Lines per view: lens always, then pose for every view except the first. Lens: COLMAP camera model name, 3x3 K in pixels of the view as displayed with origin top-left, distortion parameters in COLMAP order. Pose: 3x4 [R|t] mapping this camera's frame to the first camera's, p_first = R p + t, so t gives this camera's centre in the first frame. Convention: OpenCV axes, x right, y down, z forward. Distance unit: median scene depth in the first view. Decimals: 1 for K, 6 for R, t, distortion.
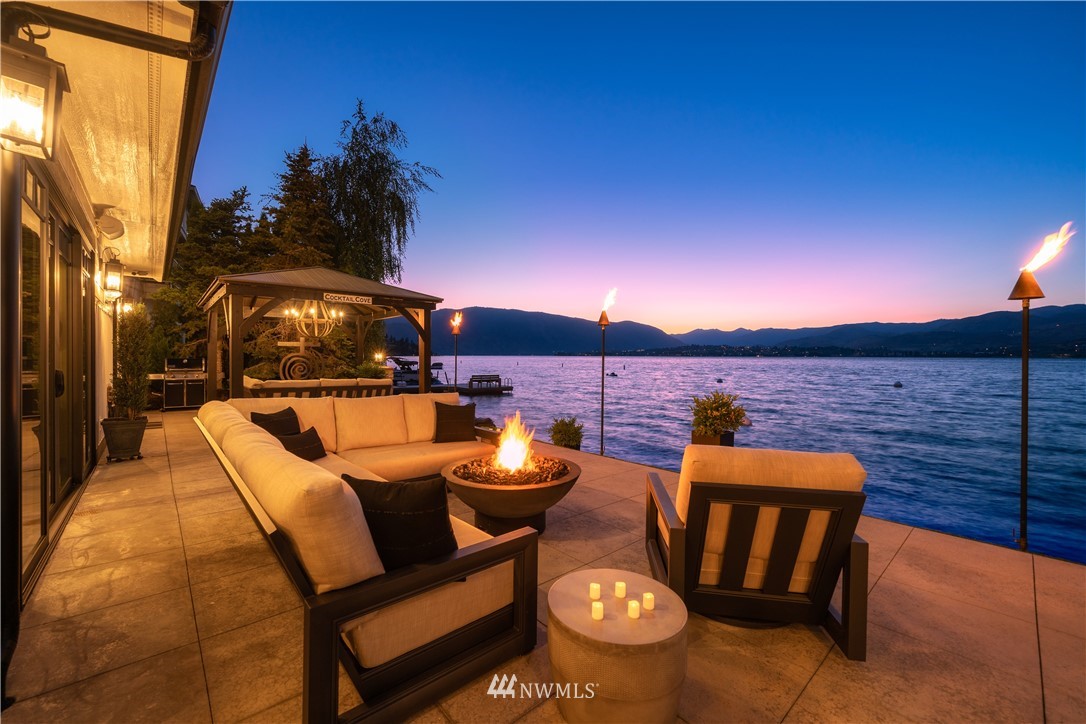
lens RADIAL K [[436.1, 0, 536.7], [0, 436.1, 359.5], [0, 0, 1]] dist [-0.008857, -0.000186]
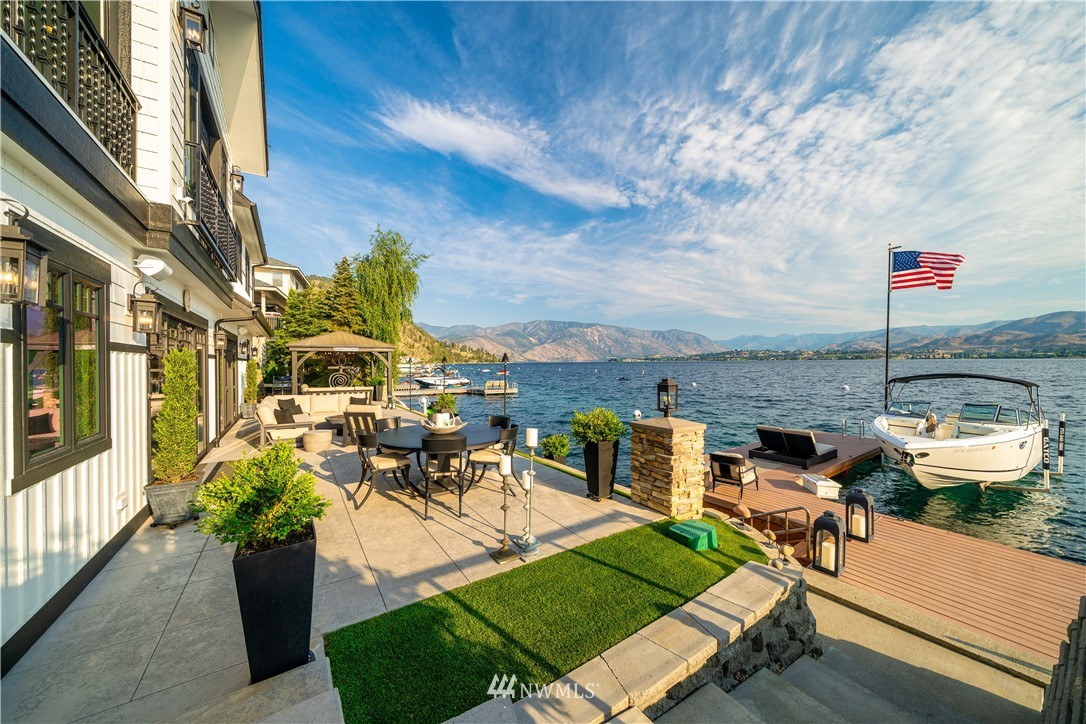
lens RADIAL K [[378.9, 0, 541.8], [0, 378.9, 363.5], [0, 0, 1]] dist [-0.004886, -0.000306]
pose [[0.990081, -0.010745, -0.140086, 0.542574], [0.010257, 0.999939, -0.004205, -0.036150], [0.140123, 0.002726, 0.990130, -0.487315]]
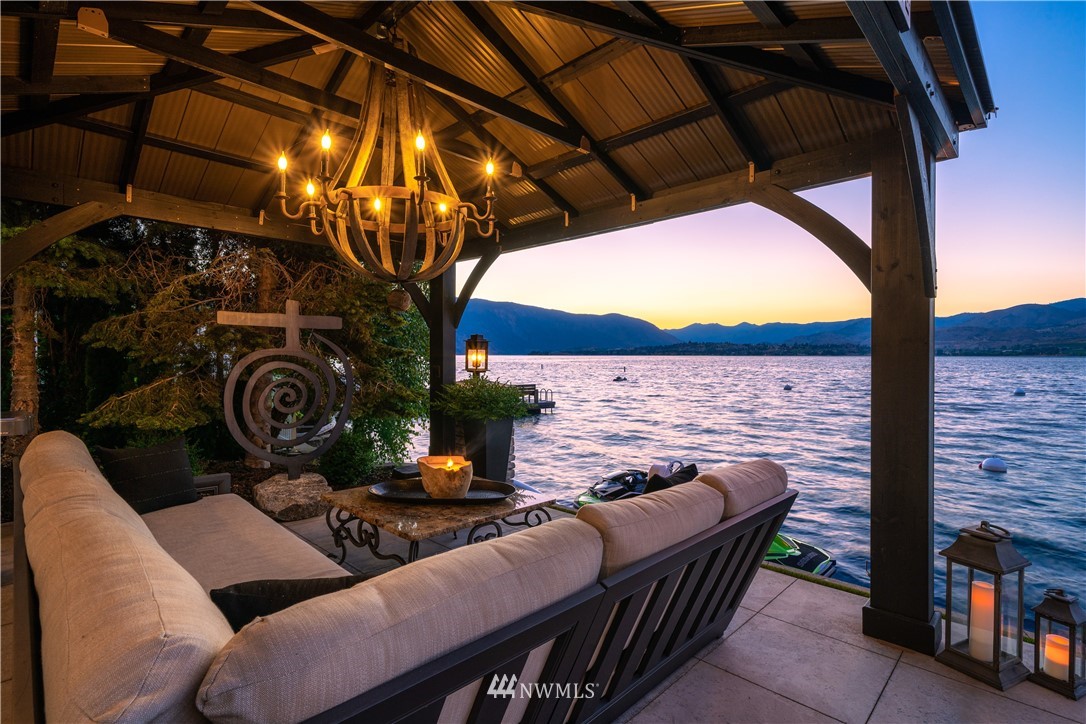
lens RADIAL K [[518.2, 0, 538.2], [0, 518.2, 366.3], [0, 0, 1]] dist [-0.002866, -0.000261]
pose [[0.997564, -0.003475, 0.069678, -0.382876], [0.002571, 0.999911, 0.013054, -0.006148], [-0.069717, -0.012843, 0.997484, 0.600423]]
